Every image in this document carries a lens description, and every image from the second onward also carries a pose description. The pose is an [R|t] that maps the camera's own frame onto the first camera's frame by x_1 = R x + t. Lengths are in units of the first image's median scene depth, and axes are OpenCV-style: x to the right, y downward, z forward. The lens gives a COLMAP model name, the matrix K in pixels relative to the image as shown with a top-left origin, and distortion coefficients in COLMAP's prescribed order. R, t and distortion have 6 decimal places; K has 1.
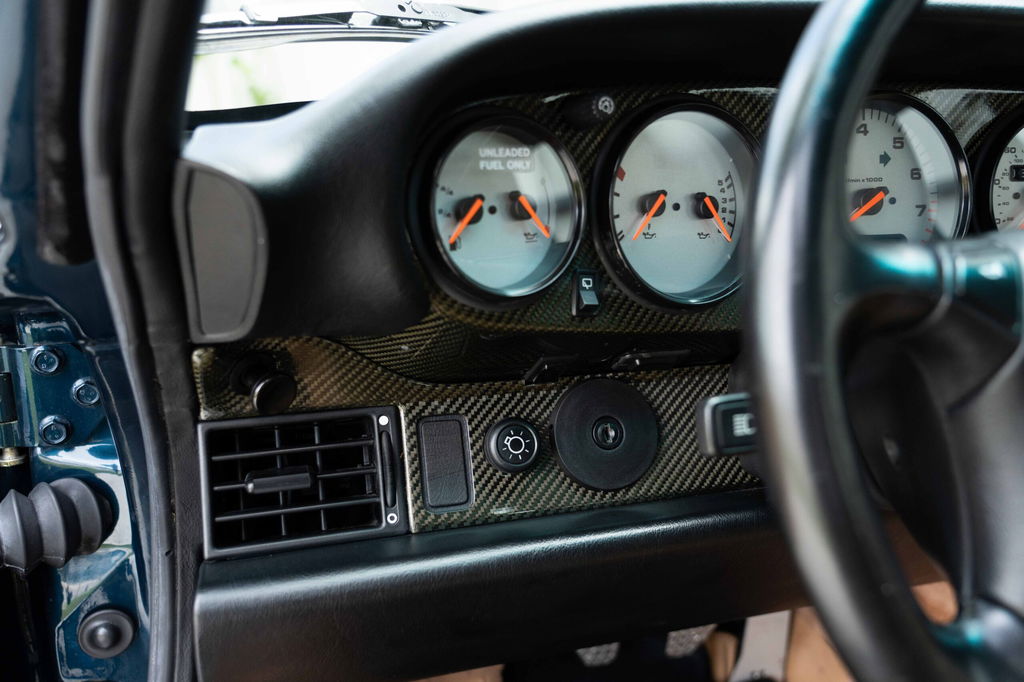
lens RADIAL K [[851.0, 0, 516.2], [0, 851.0, 346.3], [0, 0, 1]] dist [0.004693, -0.002860]
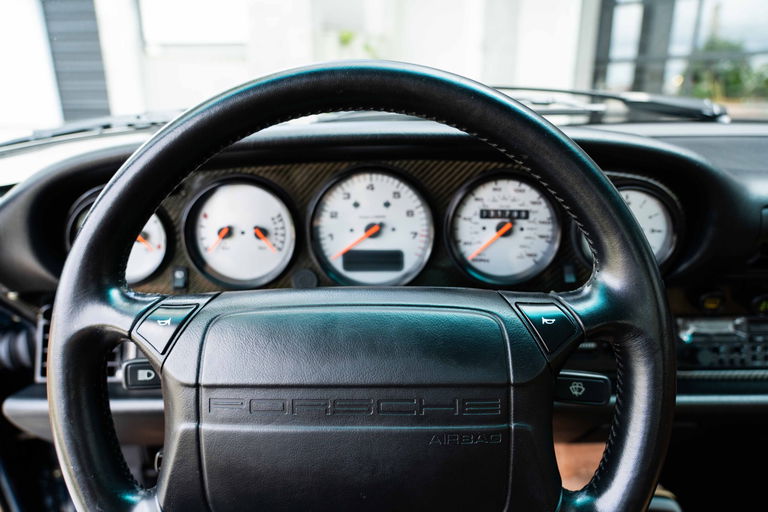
lens RADIAL K [[517.8, 0, 382.2], [0, 517.8, 253.7], [0, 0, 1]] dist [-0.006231, 0.004184]
pose [[0.950048, 0.080859, -0.301448, 0.820162], [-0.058350, 0.994844, 0.082955, -0.231396], [0.306602, -0.061221, 0.949867, 0.033671]]
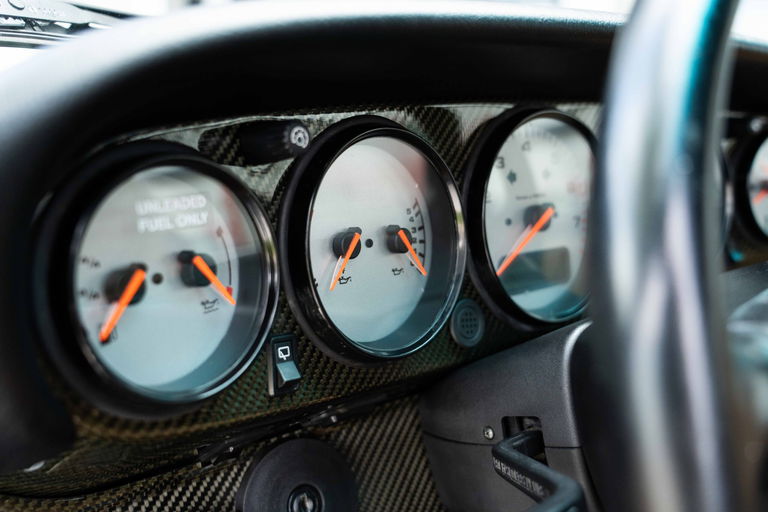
lens RADIAL K [[704.2, 0, 382.9], [0, 704.2, 254.3], [0, 0, 1]] dist [0.030252, 0.000000]
pose [[0.935714, -0.074638, 0.344773, -0.048922], [0.091982, 0.995173, -0.034198, -0.128033], [-0.340557, 0.063712, 0.938063, 0.322343]]
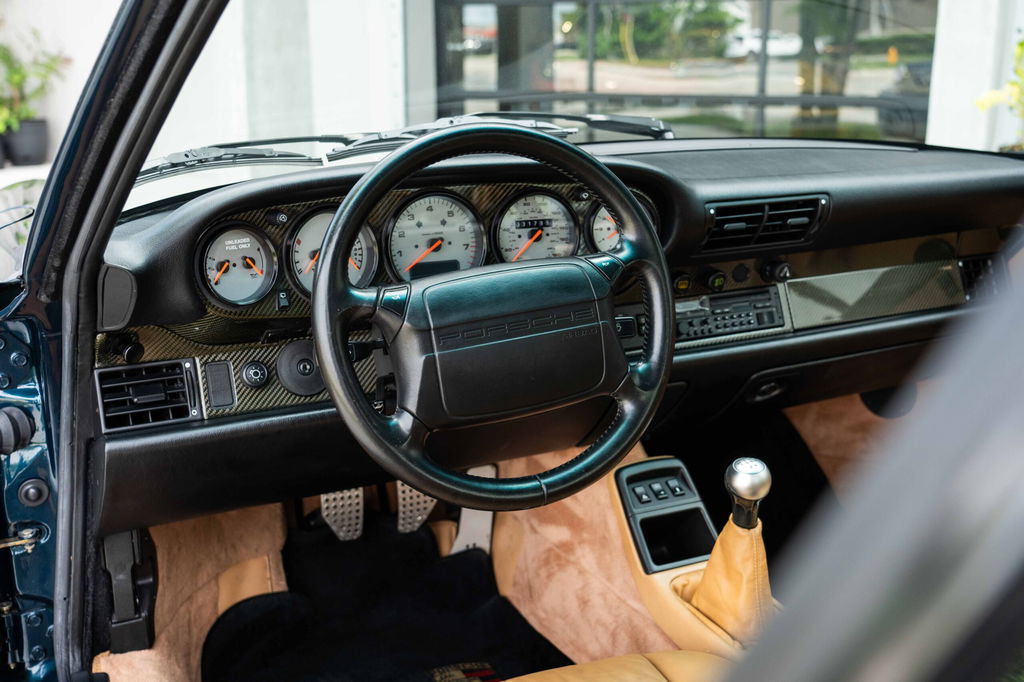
lens RADIAL K [[1131.6, 0, 514.5], [0, 1131.6, 335.0], [0, 0, 1]] dist [0.060300, 0.000000]
pose [[0.990691, -0.043111, 0.129123, 0.273571], [0.039453, 0.998748, 0.030755, -0.036980], [-0.130287, -0.025374, 0.991152, -1.818079]]
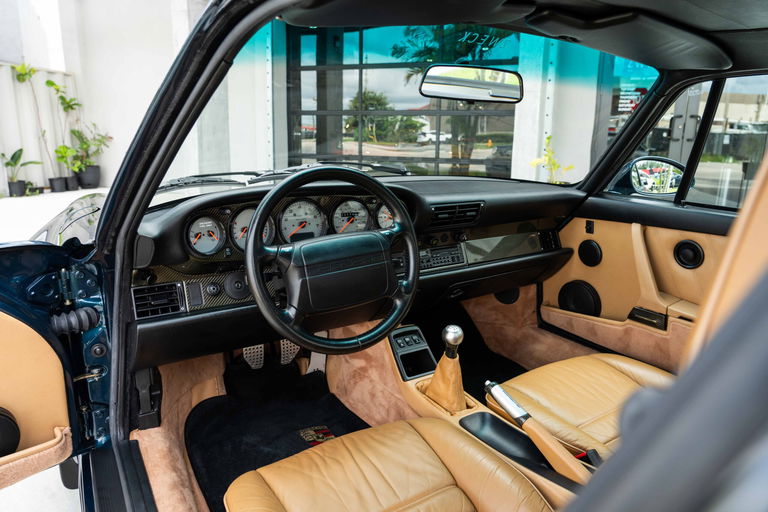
lens RADIAL K [[517.8, 0, 381.6], [0, 517.8, 253.1], [0, 0, 1]] dist [-0.006231, 0.004184]
pose [[0.968785, -0.046485, 0.243507, 0.188756], [0.045573, 0.998917, 0.009381, -0.043434], [-0.243679, 0.002009, 0.969854, -1.653850]]
